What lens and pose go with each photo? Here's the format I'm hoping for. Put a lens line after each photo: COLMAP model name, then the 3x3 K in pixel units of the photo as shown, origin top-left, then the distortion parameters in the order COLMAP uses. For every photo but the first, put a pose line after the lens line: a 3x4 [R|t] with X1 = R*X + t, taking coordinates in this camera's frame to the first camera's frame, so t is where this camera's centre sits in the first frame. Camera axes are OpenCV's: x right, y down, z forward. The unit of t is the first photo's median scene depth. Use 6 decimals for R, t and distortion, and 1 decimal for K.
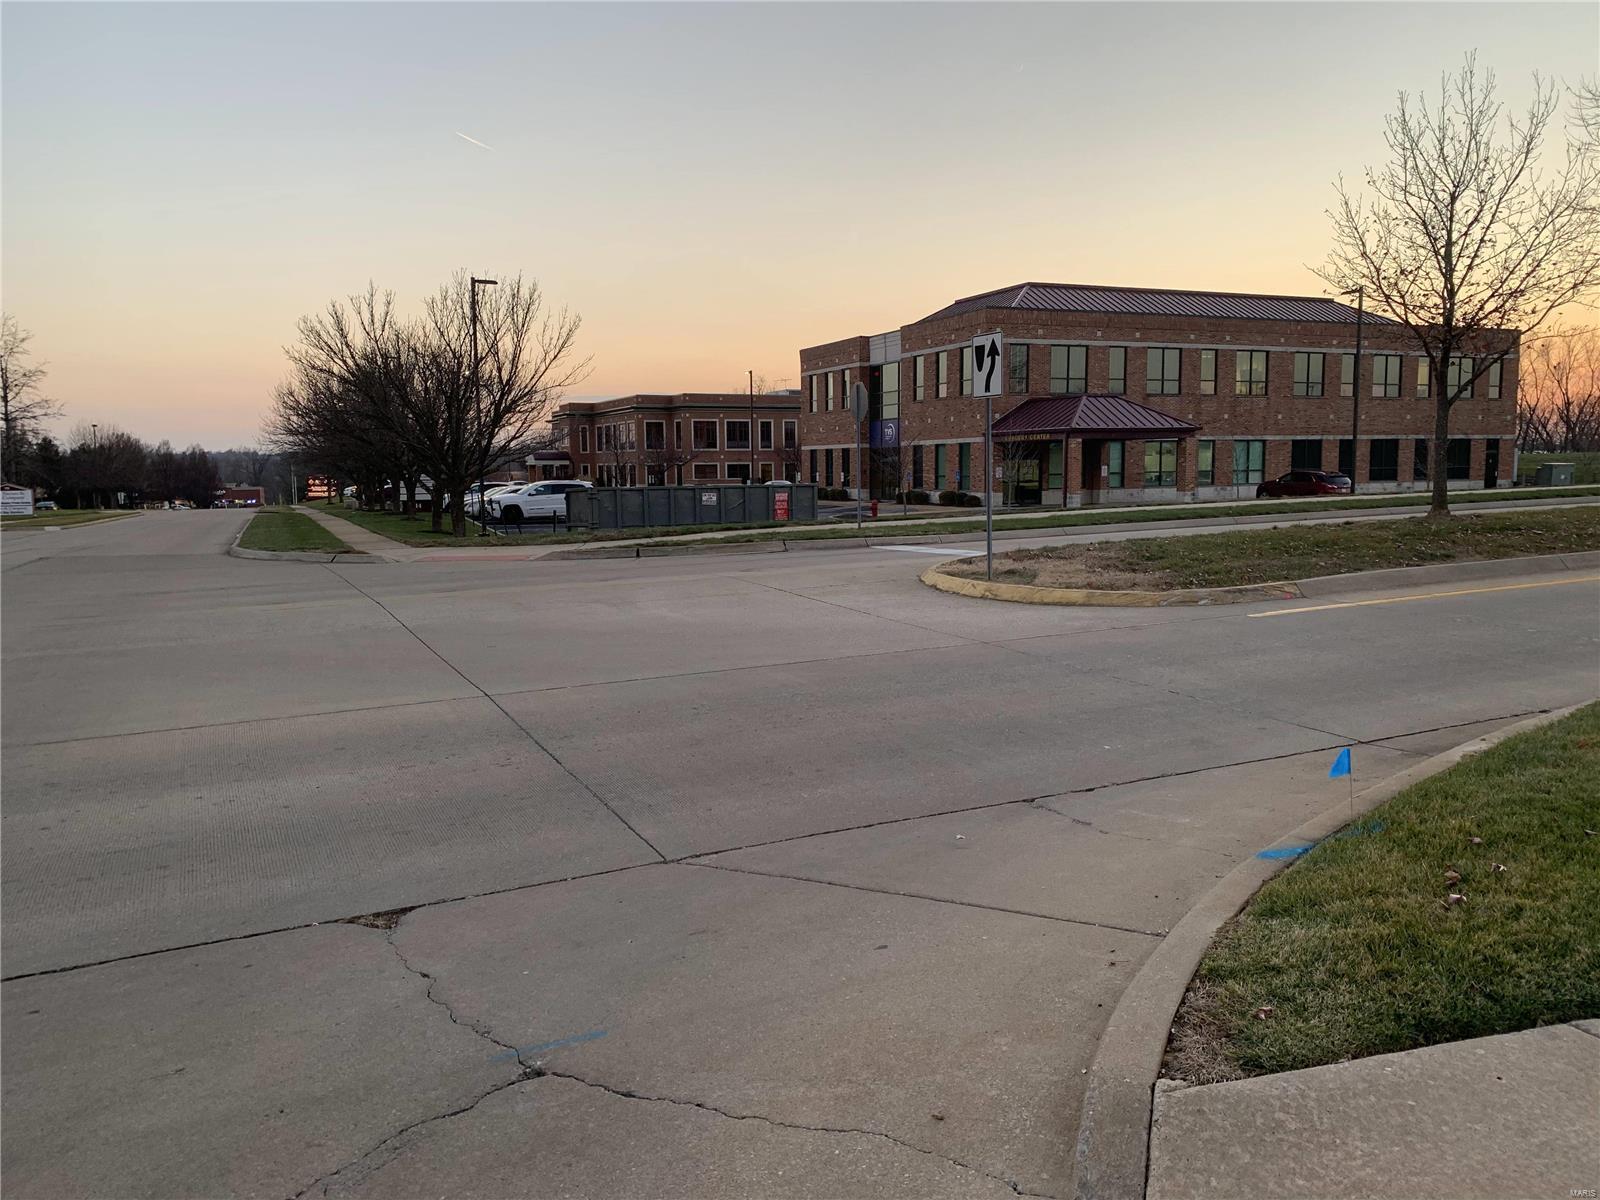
lens RADIAL K [[1192.3, 0, 786.5], [0, 1192.3, 605.0], [0, 0, 1]] dist [0.066938, -0.131362]
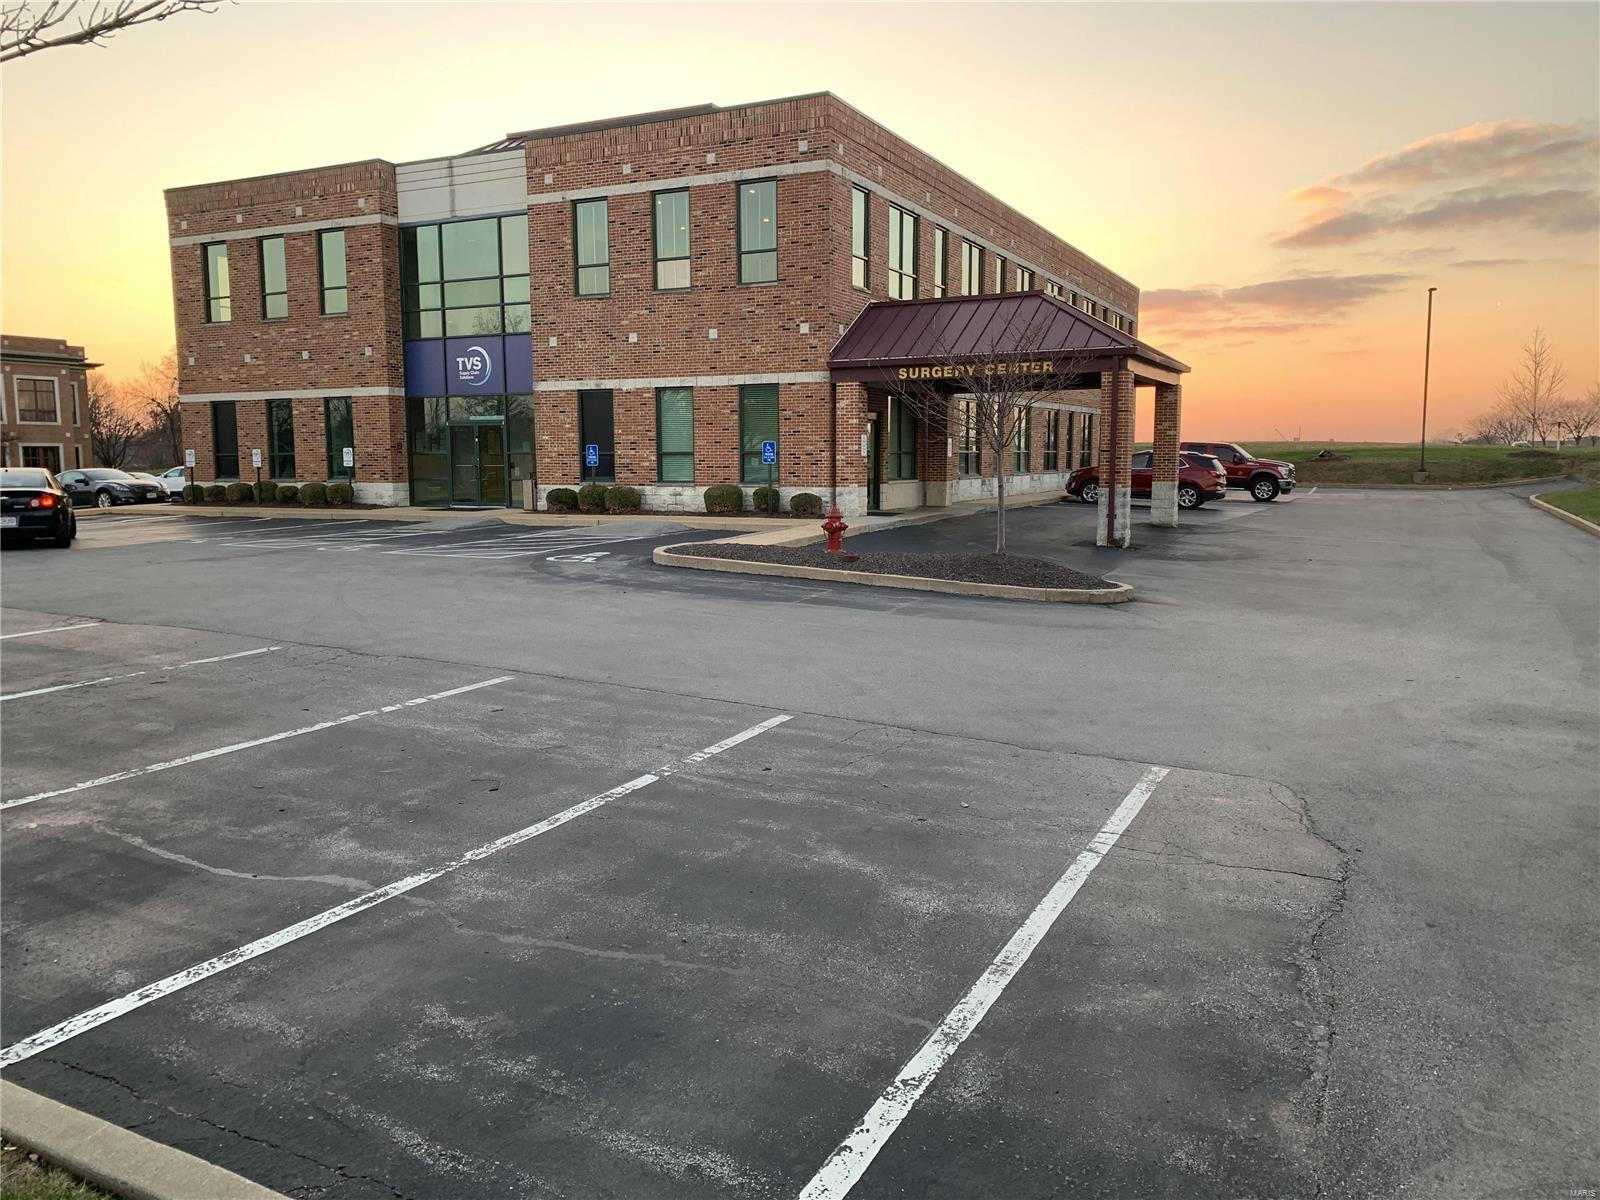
lens RADIAL K [[1223.9, 0, 780.8], [0, 1223.9, 603.0], [0, 0, 1]] dist [0.132253, -0.286847]
pose [[0.762473, -0.068078, 0.643429, -0.173068], [0.071027, 0.997246, 0.021345, -0.059334], [-0.643110, 0.029426, 0.765208, 0.635064]]
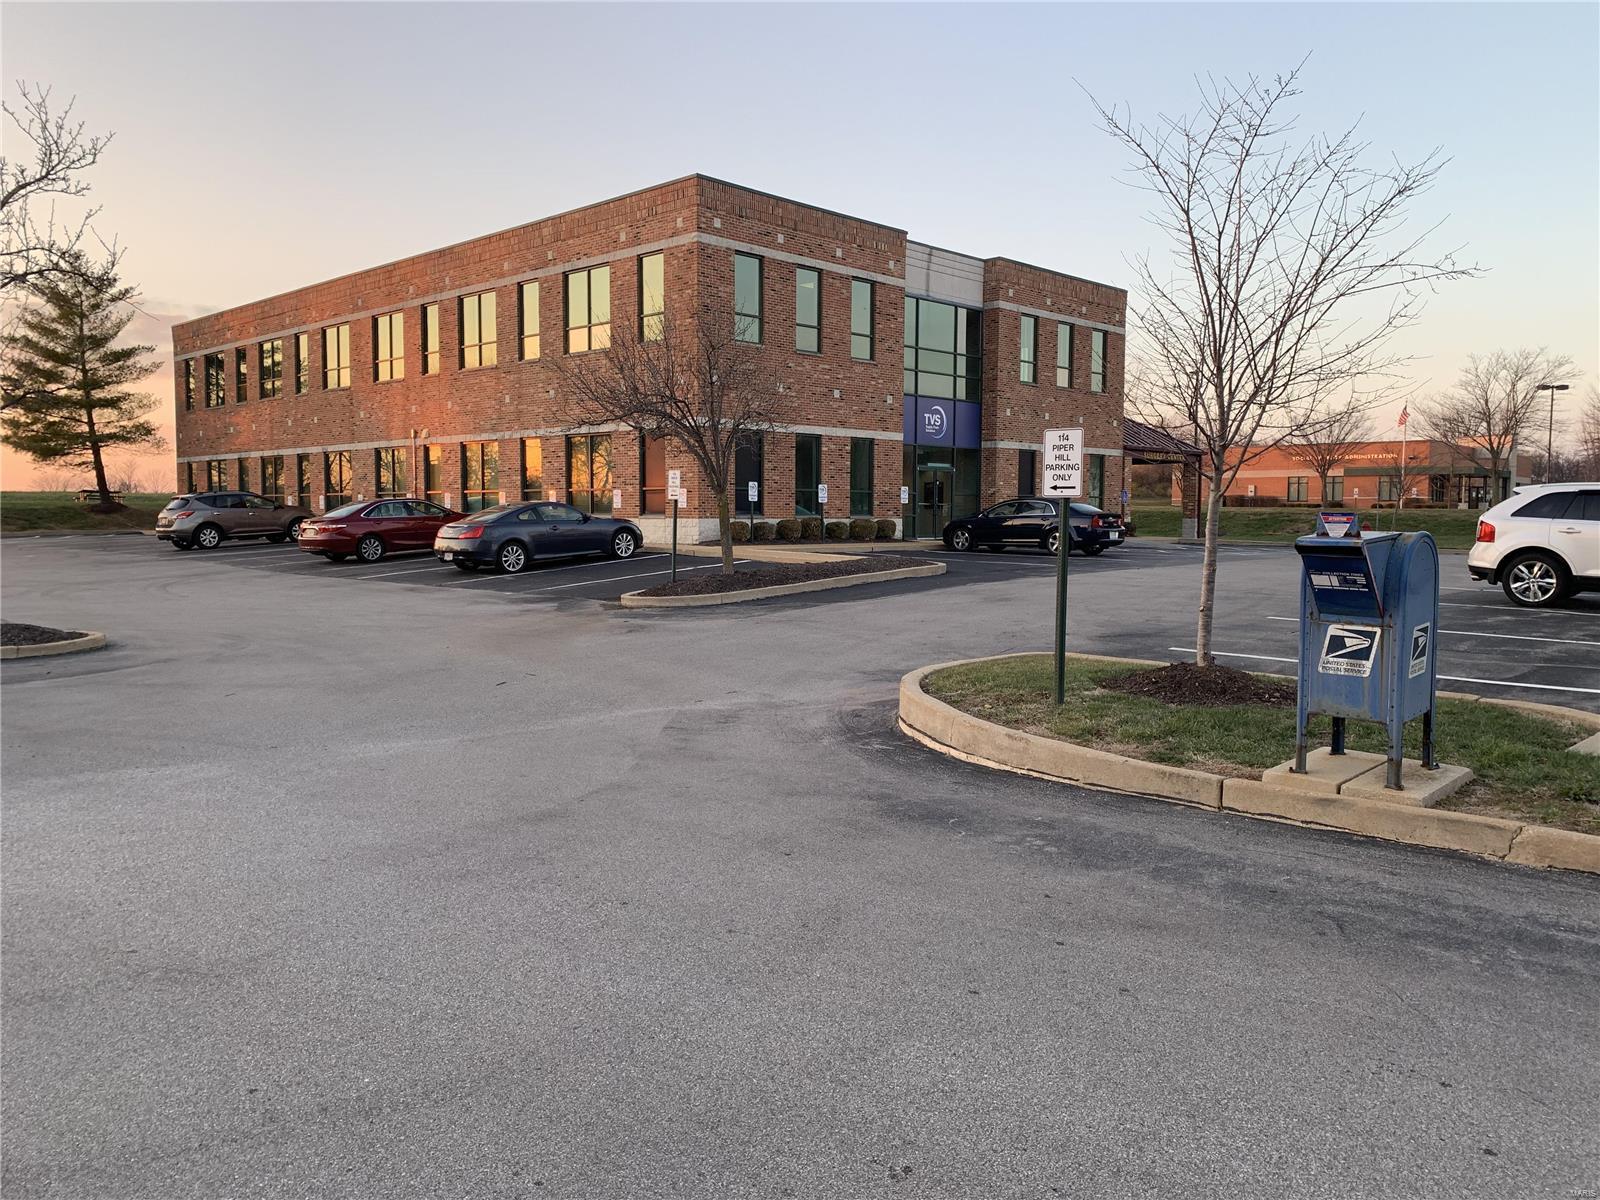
lens RADIAL K [[1181.1, 0, 784.3], [0, 1181.1, 600.1], [0, 0, 1]] dist [0.121645, -0.207881]
pose [[-0.382116, -0.053273, 0.922577, -0.497477], [0.108076, 0.988910, 0.101867, -0.147035], [-0.917773, 0.138634, -0.372121, 1.521924]]
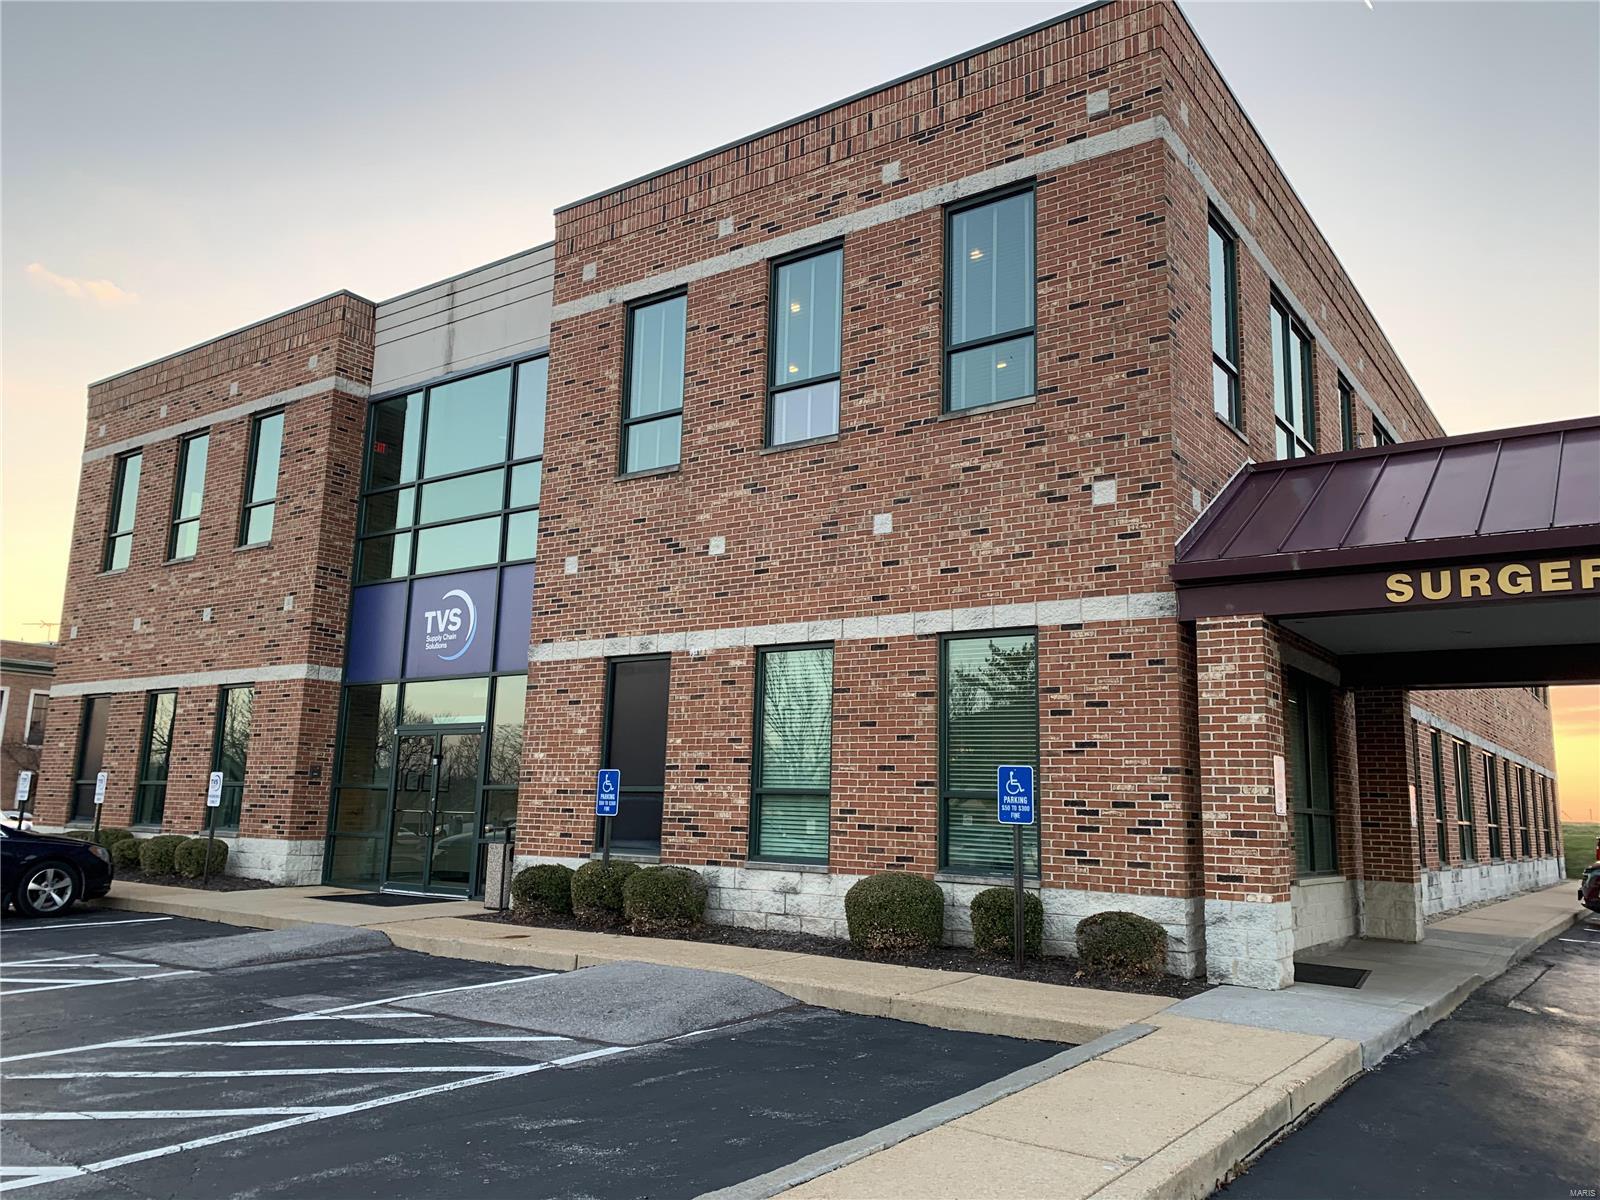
lens RADIAL K [[1215.7, 0, 790.4], [0, 1215.7, 596.4], [0, 0, 1]] dist [0.081741, -0.130893]
pose [[0.857504, 0.127495, 0.498429, 0.019642], [0.019258, 0.960174, -0.278738, -0.087538], [-0.514116, 0.248618, 0.820898, 0.872085]]
